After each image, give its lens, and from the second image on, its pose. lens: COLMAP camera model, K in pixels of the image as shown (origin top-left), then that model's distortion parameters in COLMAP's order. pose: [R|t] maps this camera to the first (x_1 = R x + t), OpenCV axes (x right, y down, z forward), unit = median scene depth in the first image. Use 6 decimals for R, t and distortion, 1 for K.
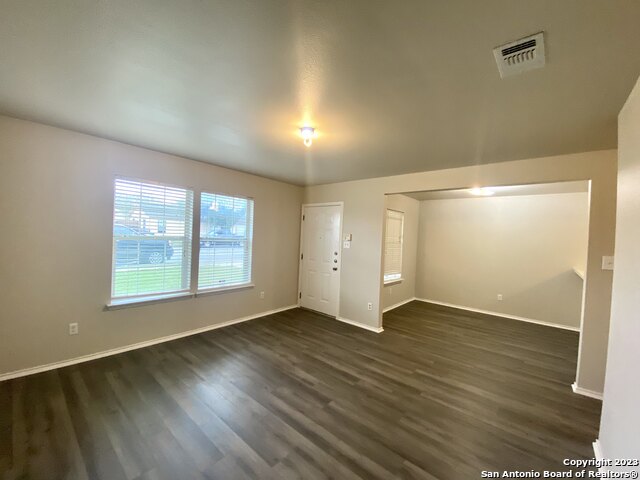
lens RADIAL K [[261.0, 0, 319.6], [0, 261.0, 238.9], [0, 0, 1]] dist [0.037713, -0.026450]
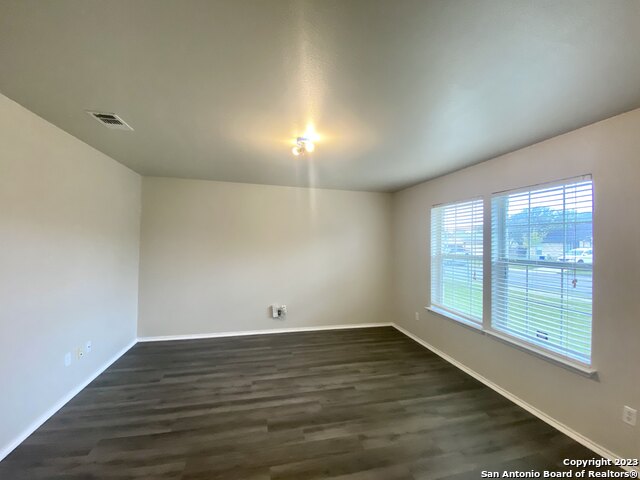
lens RADIAL K [[261.0, 0, 319.6], [0, 261.0, 238.9], [0, 0, 1]] dist [0.037713, -0.026450]
pose [[-0.581449, -0.067885, -0.810746, 0.532475], [-0.059120, 0.997404, -0.041114, 0.000972], [0.811432, 0.024026, -0.583952, 1.239763]]
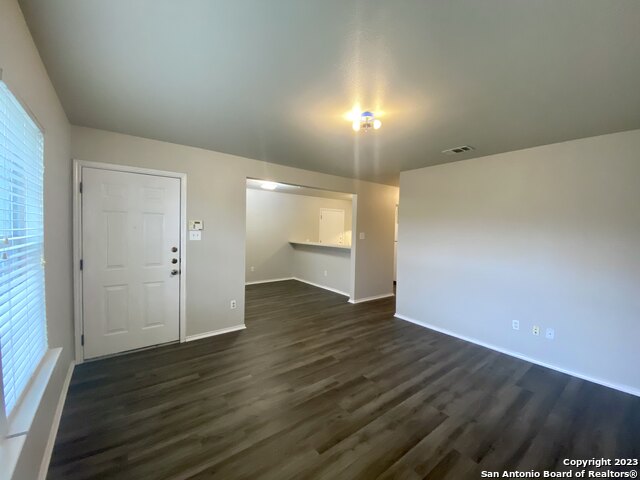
lens RADIAL K [[261.0, 0, 319.6], [0, 261.0, 238.9], [0, 0, 1]] dist [0.037713, -0.026450]
pose [[0.206417, -0.078351, 0.975322, -0.779207], [0.001797, 0.996817, 0.079698, -0.037855], [-0.978462, -0.014698, 0.205901, 0.725342]]
